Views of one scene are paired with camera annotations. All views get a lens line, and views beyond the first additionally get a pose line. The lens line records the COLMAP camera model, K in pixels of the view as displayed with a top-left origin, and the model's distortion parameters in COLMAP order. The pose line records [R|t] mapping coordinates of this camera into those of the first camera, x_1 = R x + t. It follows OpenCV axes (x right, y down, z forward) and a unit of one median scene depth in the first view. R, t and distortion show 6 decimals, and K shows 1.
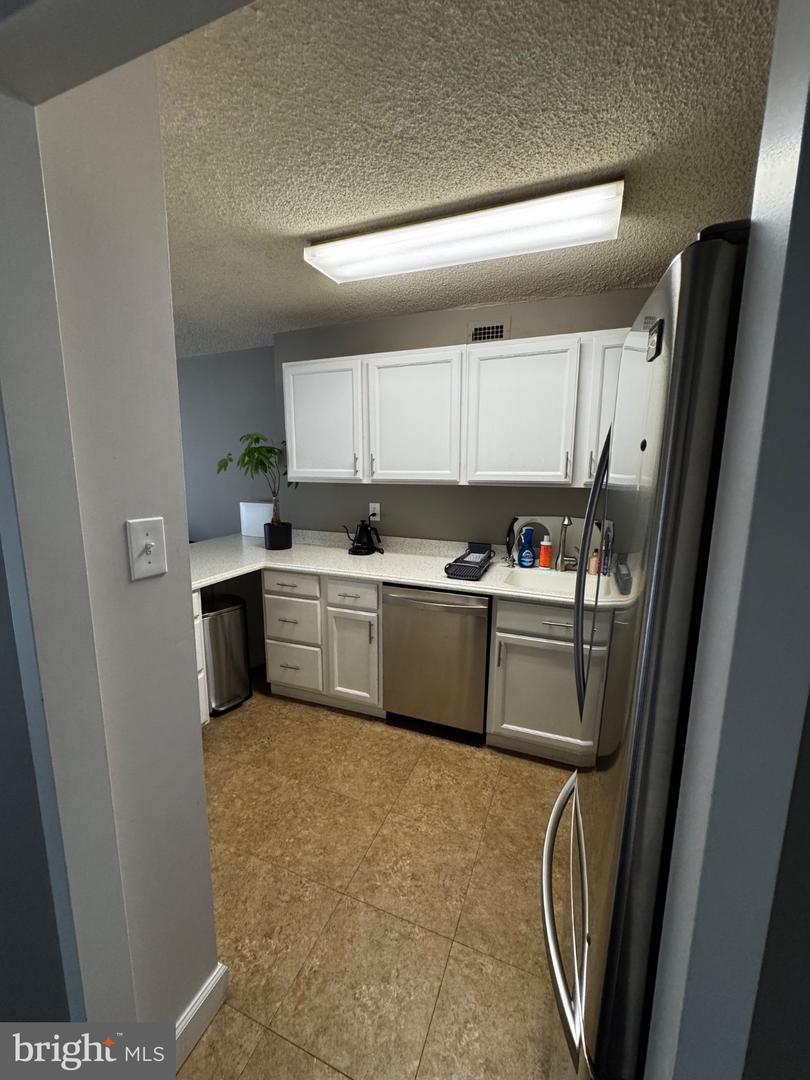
lens RADIAL K [[430.2, 0, 406.7], [0, 430.2, 539.7], [0, 0, 1]] dist [0.001366, -0.000024]
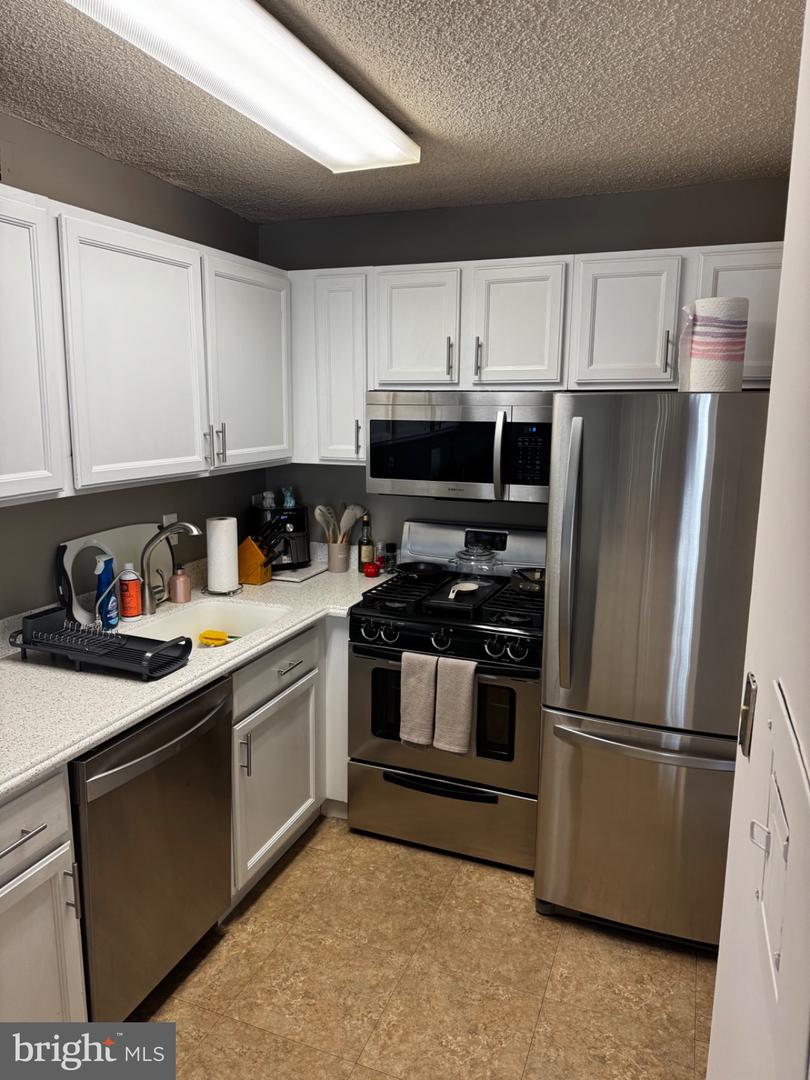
lens RADIAL K [[751.8, 0, 402.3], [0, 751.8, 542.6], [0, 0, 1]] dist [0.127578, -0.186151]
pose [[-0.010445, -0.198114, 0.980123, -0.802084], [0.153699, 0.968211, 0.197344, -0.213372], [-0.988063, 0.152705, 0.020337, 0.711307]]
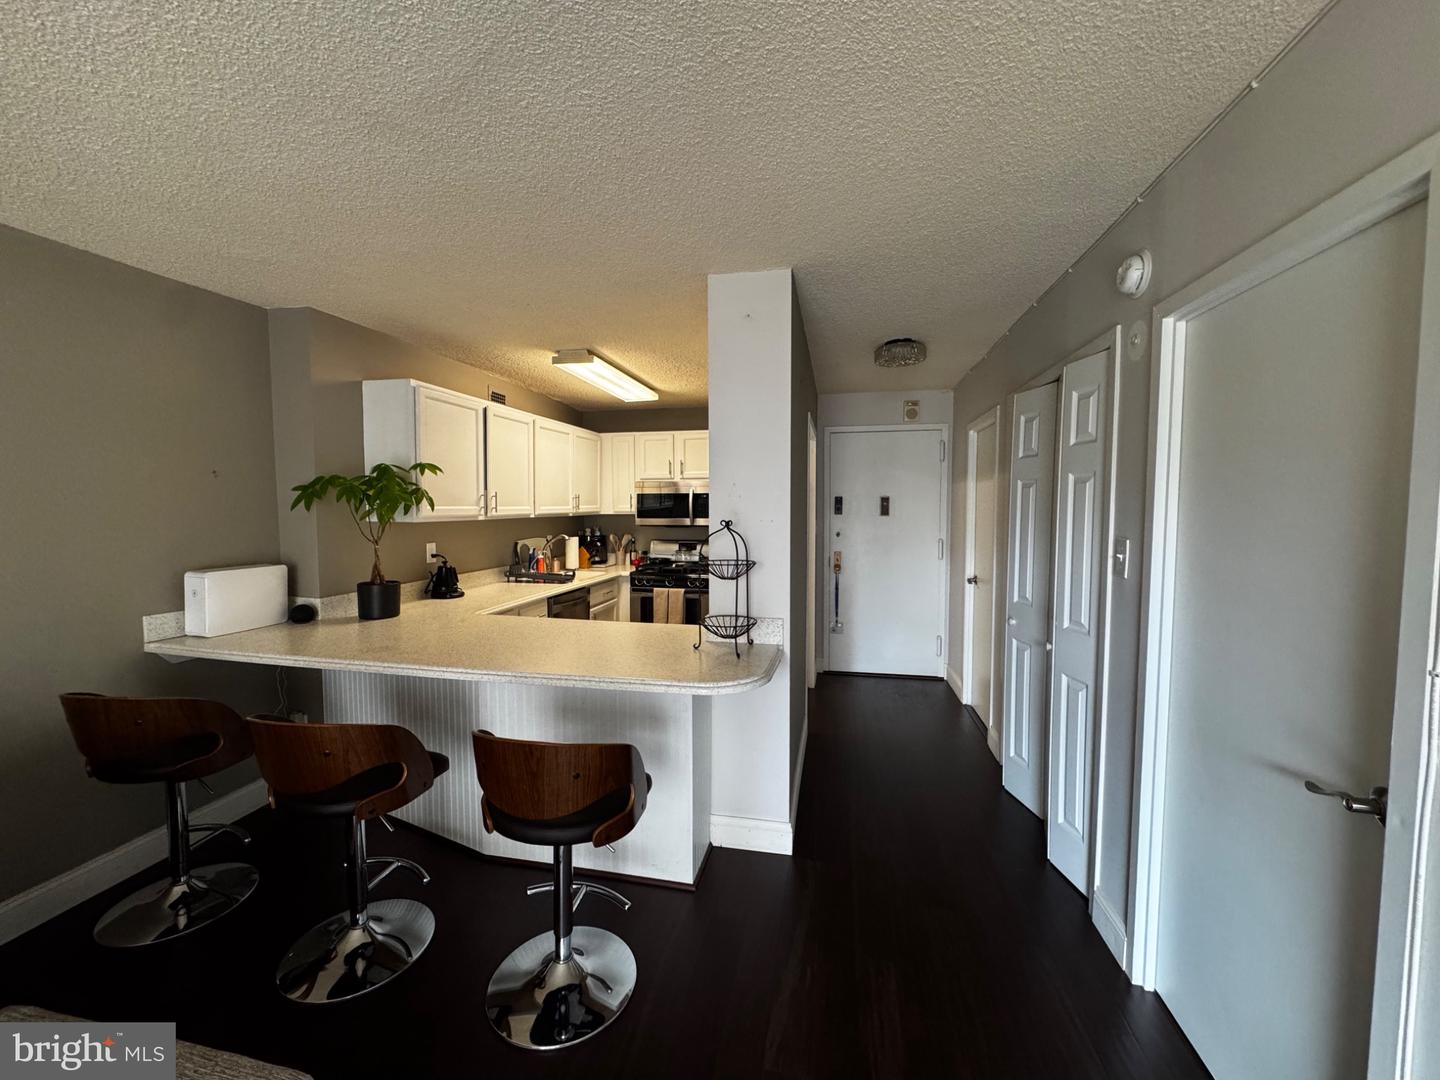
lens RADIAL K [[573.5, 0, 720.0], [0, 573.5, 540.0], [0, 0, 1]] dist [0.001366, -0.000024]
pose [[-0.167769, -0.069520, 0.983372, -1.889579], [0.159018, 0.982539, 0.096590, -0.155297], [-0.972917, 0.172579, -0.153785, 0.827265]]
